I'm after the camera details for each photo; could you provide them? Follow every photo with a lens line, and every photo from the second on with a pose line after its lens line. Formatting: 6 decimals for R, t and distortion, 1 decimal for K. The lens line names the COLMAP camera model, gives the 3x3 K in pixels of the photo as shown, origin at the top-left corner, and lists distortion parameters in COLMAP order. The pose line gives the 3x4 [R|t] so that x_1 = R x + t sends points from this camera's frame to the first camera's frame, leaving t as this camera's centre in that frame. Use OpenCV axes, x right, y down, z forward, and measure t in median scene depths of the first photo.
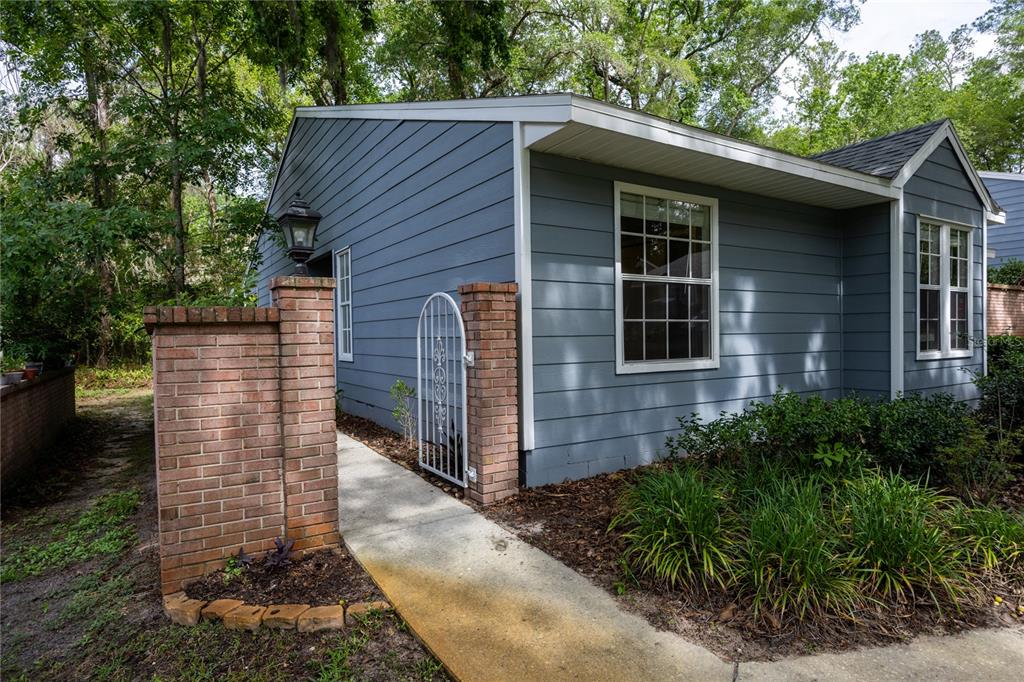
lens RADIAL K [[579.0, 0, 512.0], [0, 579.0, 341.0], [0, 0, 1]] dist [-0.000226, 0.000480]
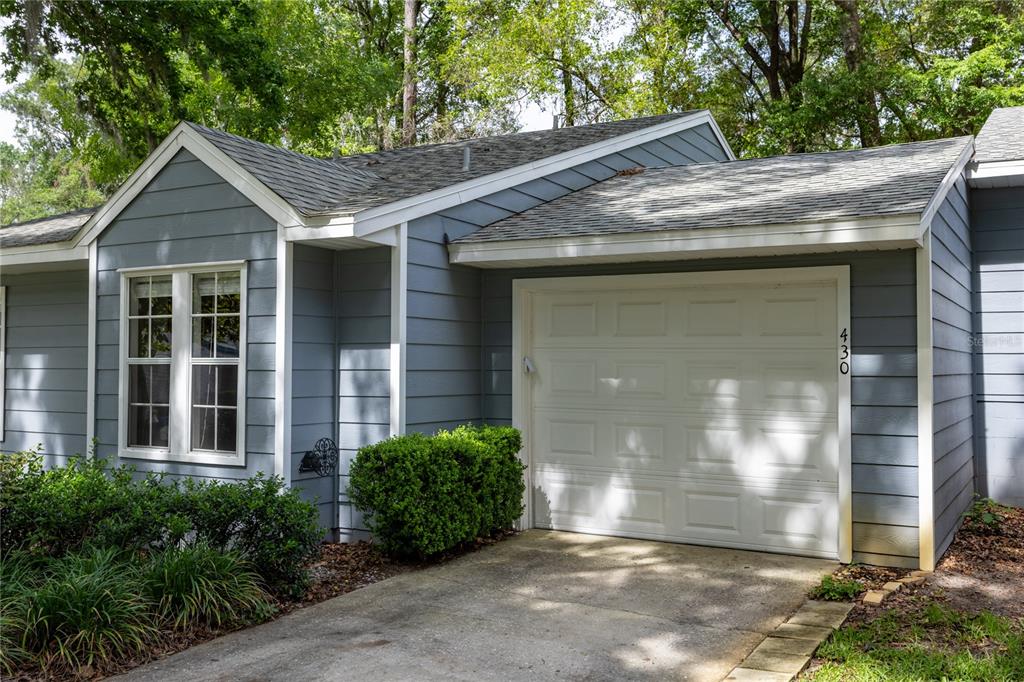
lens RADIAL K [[979.3, 0, 512.0], [0, 979.3, 341.0], [0, 0, 1]] dist [-0.015169, 0.003078]
pose [[0.474899, -0.012038, -0.879958, 2.614151], [-0.018405, 0.999552, -0.023607, -0.125036], [0.879848, 0.027407, 0.474465, 1.043862]]
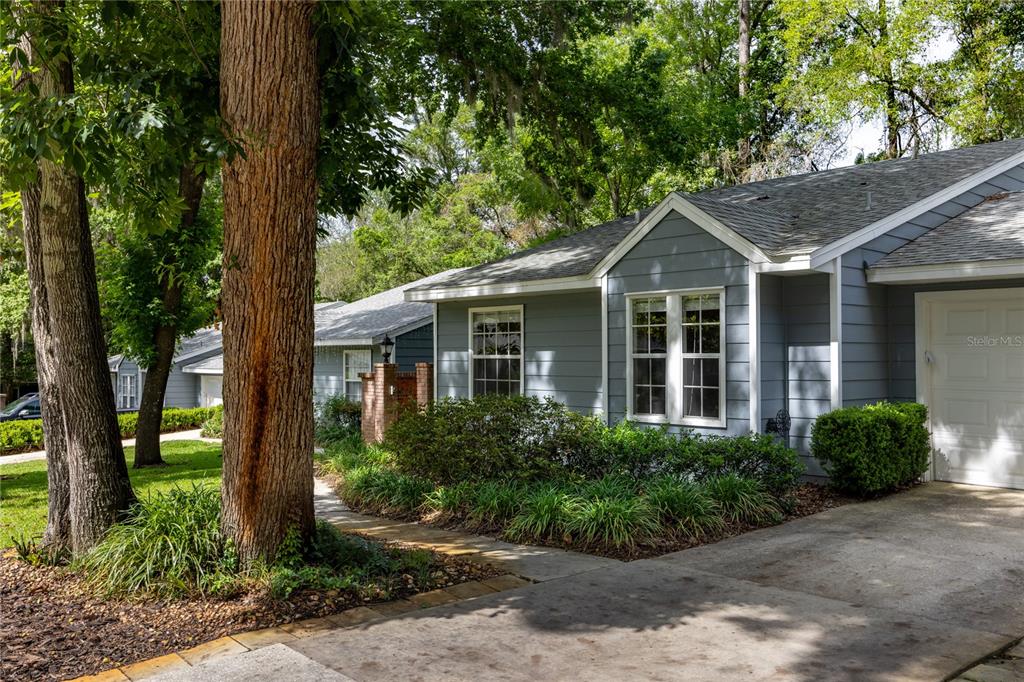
lens RADIAL K [[895.2, 0, 512.0], [0, 895.2, 341.0], [0, 0, 1]] dist [-0.000687, 0.001580]
pose [[0.174515, -0.007579, -0.984625, 2.983014], [-0.012302, 0.999876, -0.009877, -0.129106], [0.984578, 0.013836, 0.174400, 0.582148]]
